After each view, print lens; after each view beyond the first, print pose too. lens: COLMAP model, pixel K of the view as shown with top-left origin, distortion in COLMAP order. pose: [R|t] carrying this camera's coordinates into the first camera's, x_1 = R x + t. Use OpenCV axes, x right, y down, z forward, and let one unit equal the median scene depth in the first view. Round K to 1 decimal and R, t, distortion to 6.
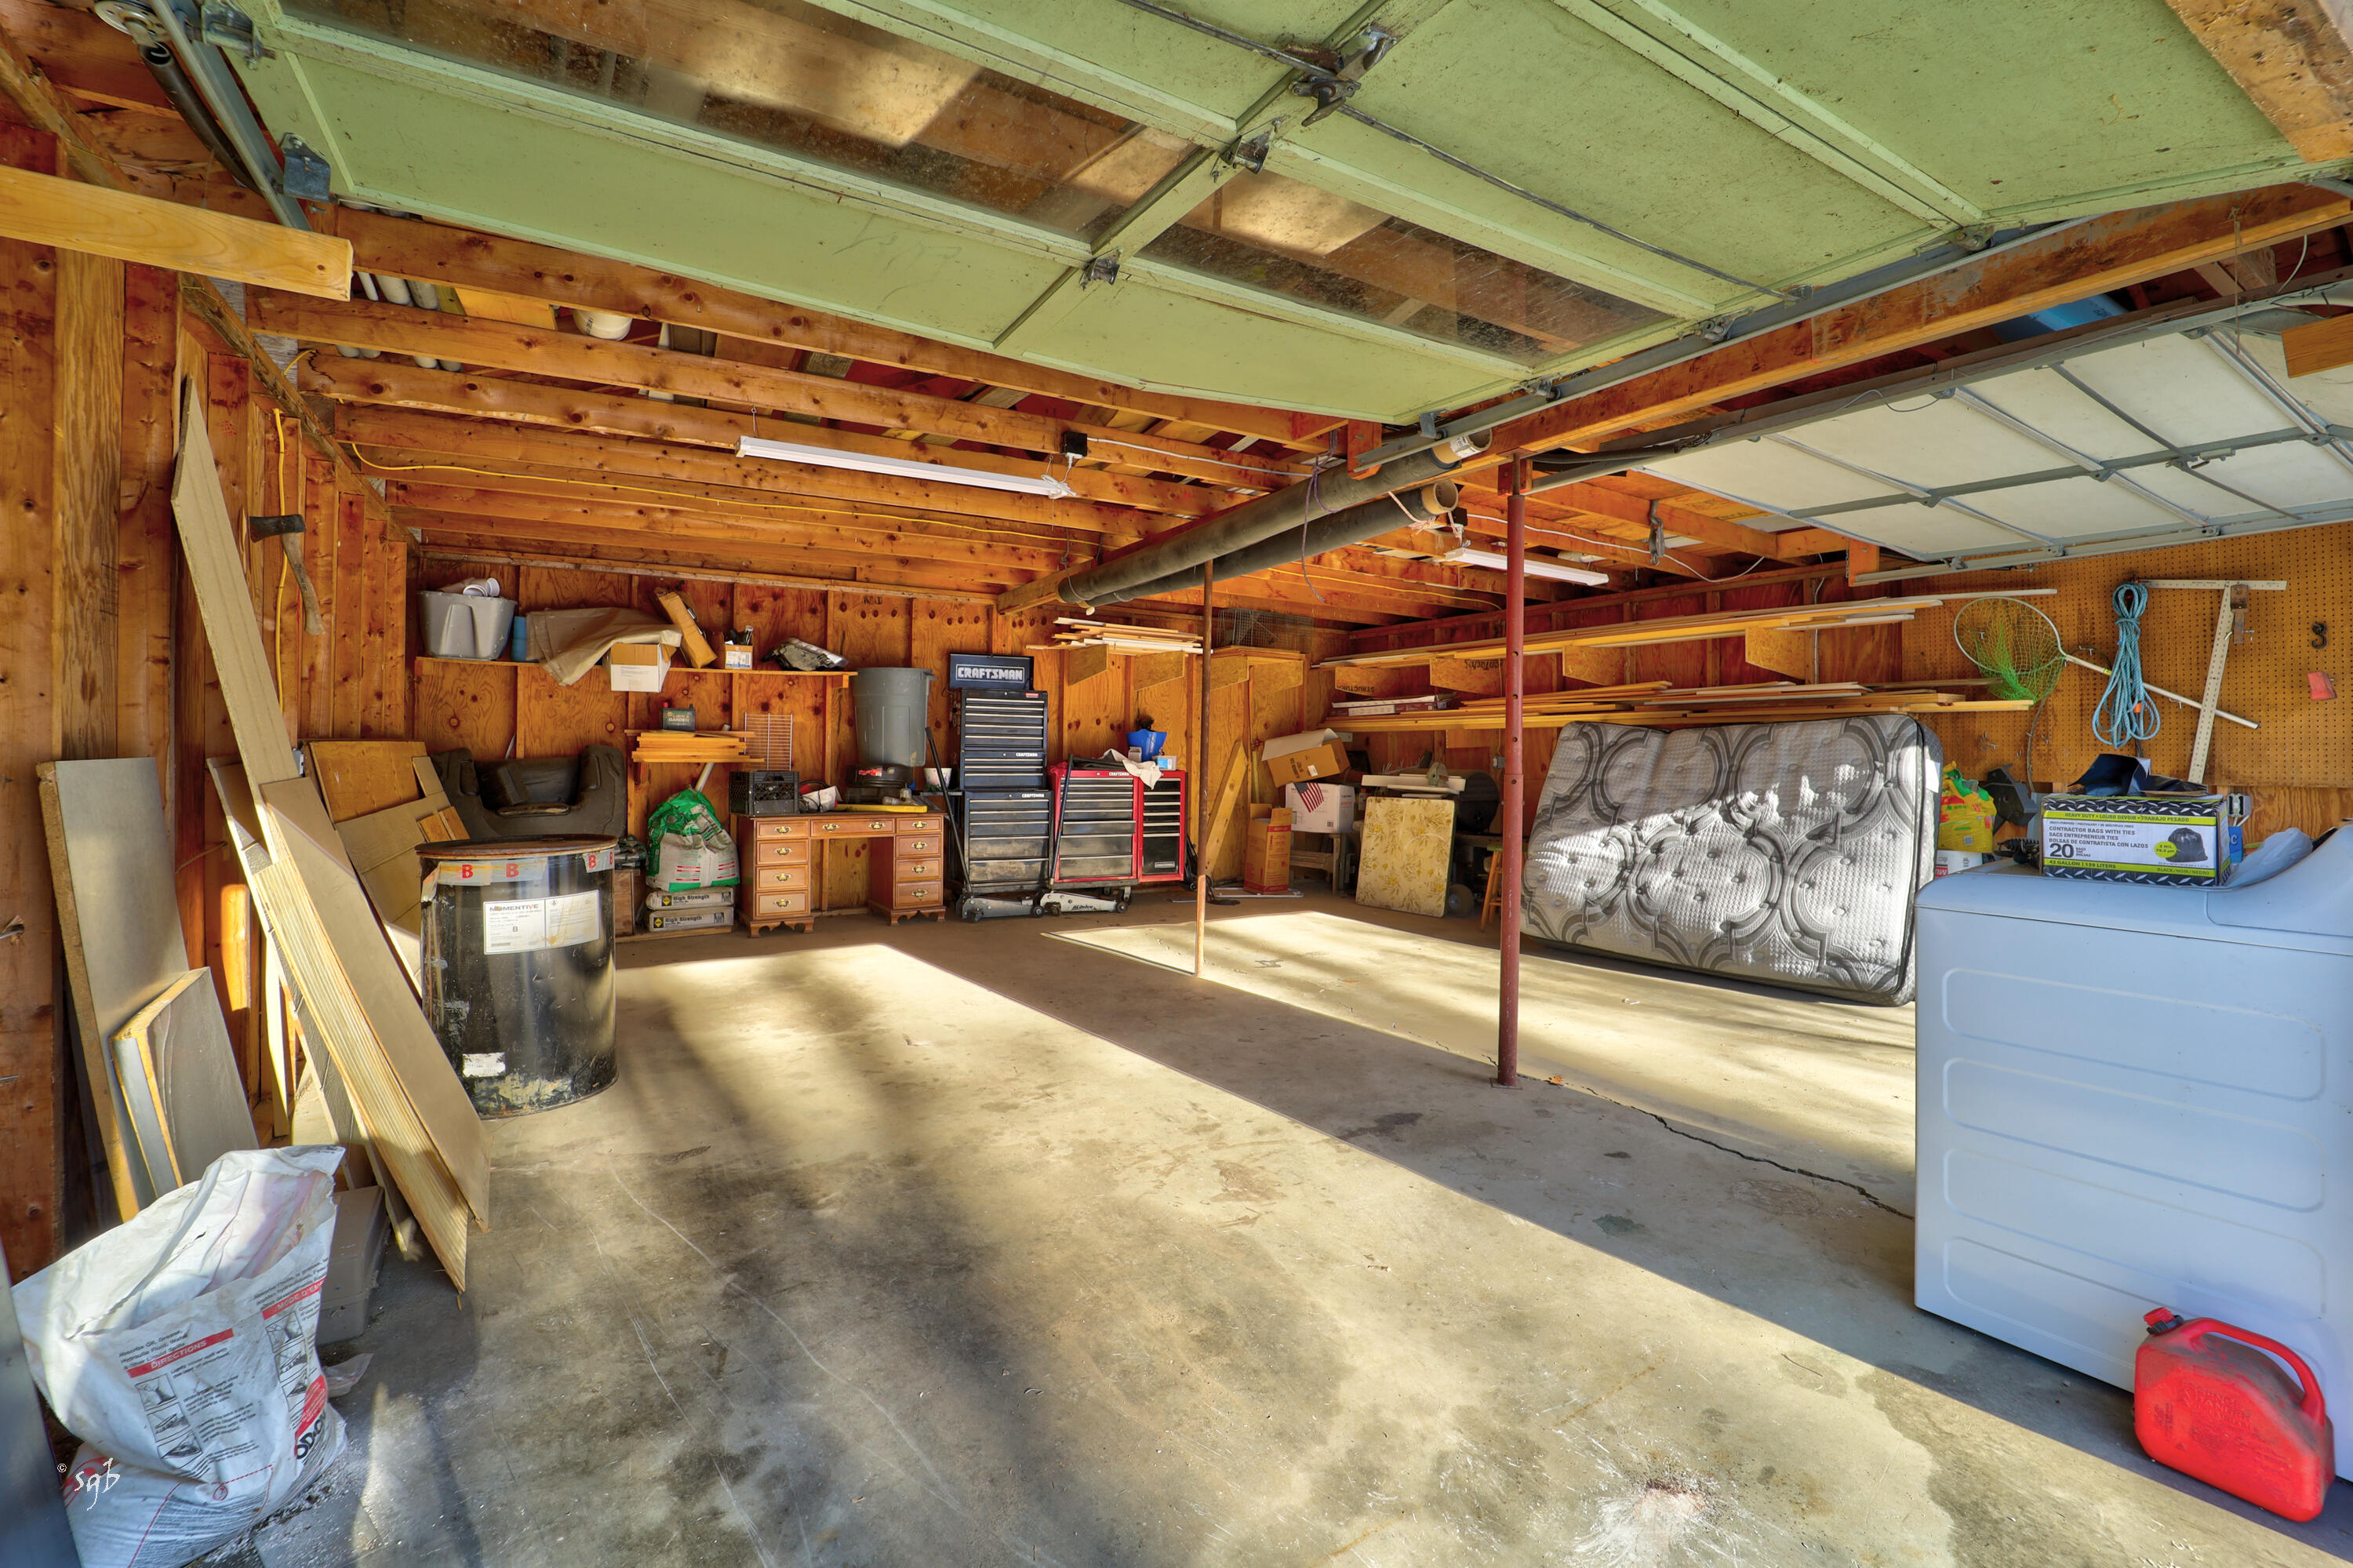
lens RADIAL K [[944.5, 0, 1181.4], [0, 944.5, 746.8], [0, 0, 1]] dist [-0.010580, -0.004013]
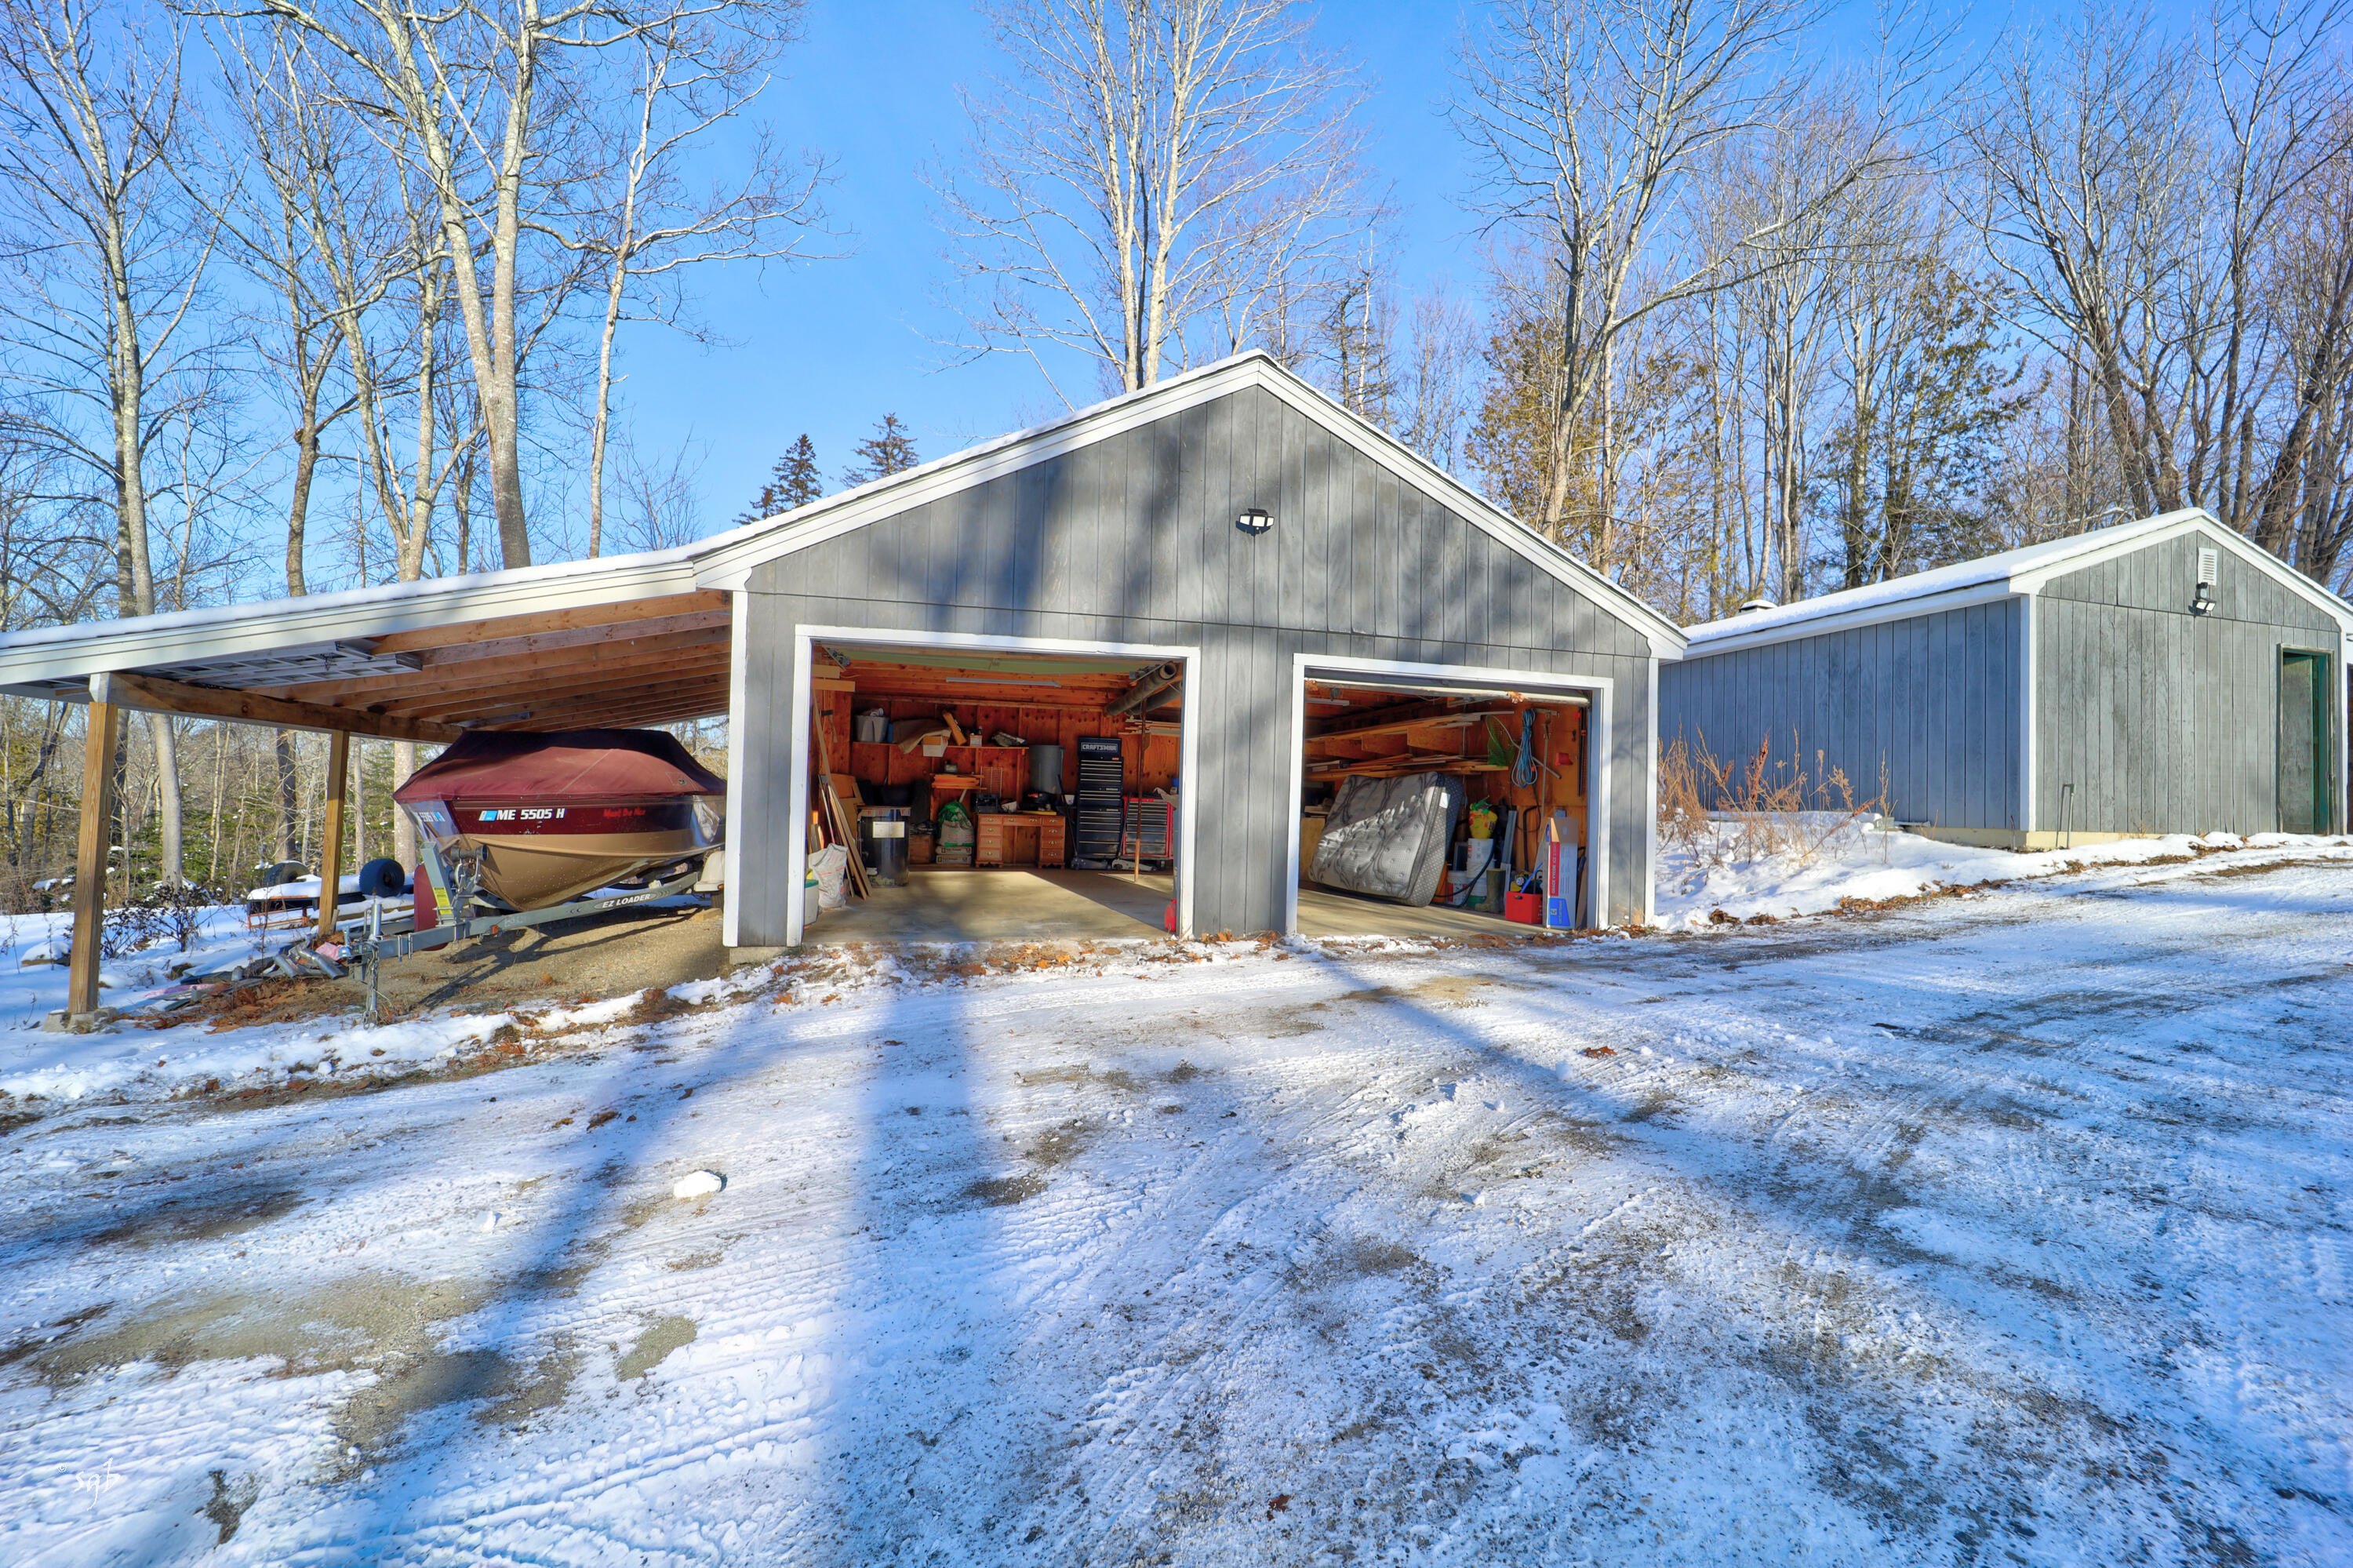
lens RADIAL K [[960.1, 0, 1172.8], [0, 960.1, 784.9], [0, 0, 1]] dist [-0.011269, -0.004006]
pose [[0.941151, 0.016353, -0.337591, 0.717635], [-0.024341, 0.999515, -0.019443, 0.039954], [0.337109, 0.026517, 0.941092, -0.944082]]
